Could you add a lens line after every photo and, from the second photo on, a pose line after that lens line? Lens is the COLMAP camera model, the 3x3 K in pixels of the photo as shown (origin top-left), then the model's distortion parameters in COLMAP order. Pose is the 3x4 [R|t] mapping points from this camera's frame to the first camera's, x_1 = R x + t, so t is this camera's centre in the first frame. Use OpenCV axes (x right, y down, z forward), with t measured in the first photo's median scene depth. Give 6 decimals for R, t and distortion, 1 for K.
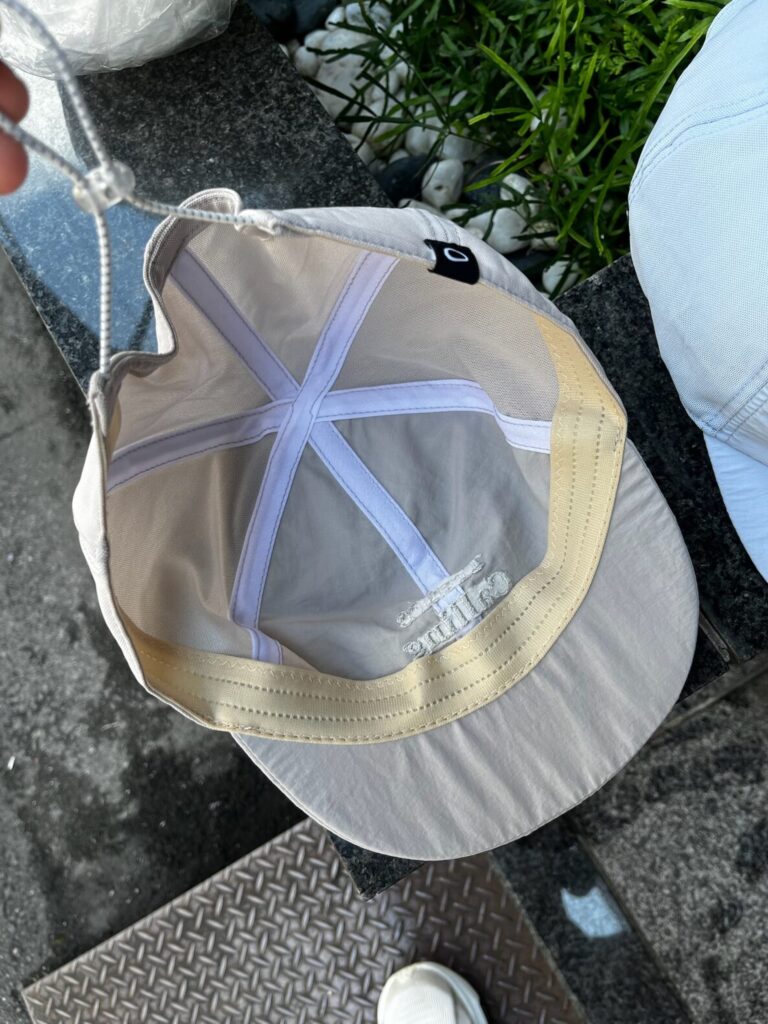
lens RADIAL K [[787.2, 0, 386.0], [0, 787.2, 512.5], [0, 0, 1]] dist [0.067873, -0.115349]
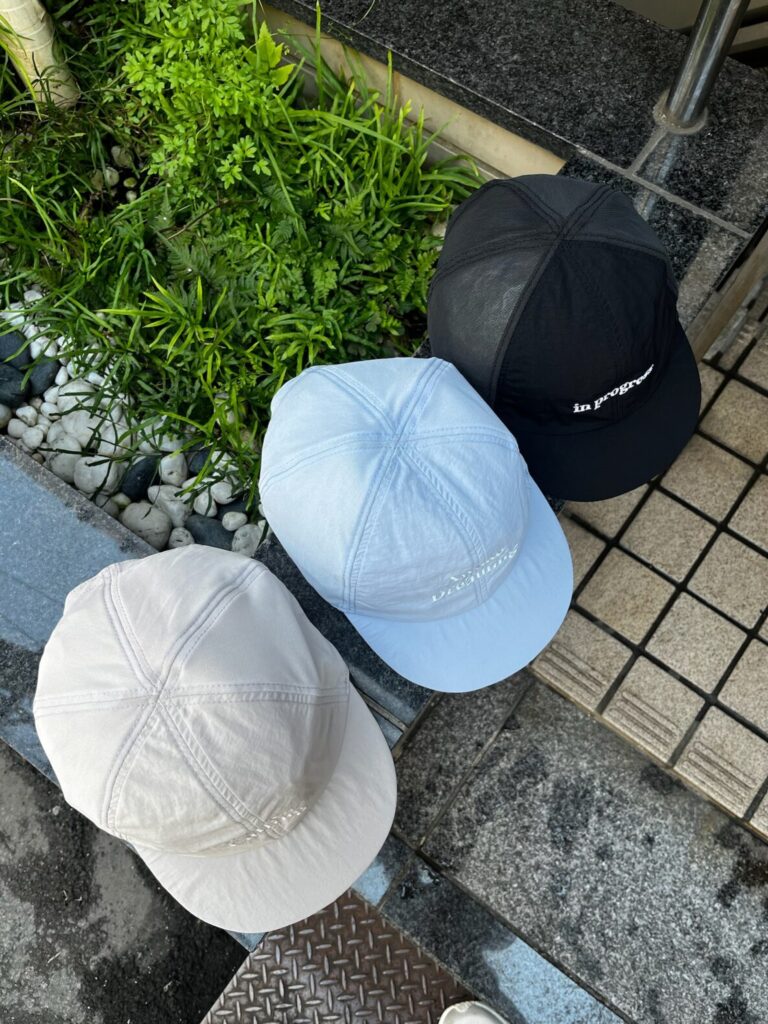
lens RADIAL K [[787.2, 0, 386.0], [0, 787.2, 512.5], [0, 0, 1]] dist [0.067873, -0.115349]
pose [[0.921530, -0.330341, 0.204101, 0.086037], [0.356213, 0.928410, -0.105677, -0.038104], [-0.154580, 0.170088, 0.973229, -0.358122]]
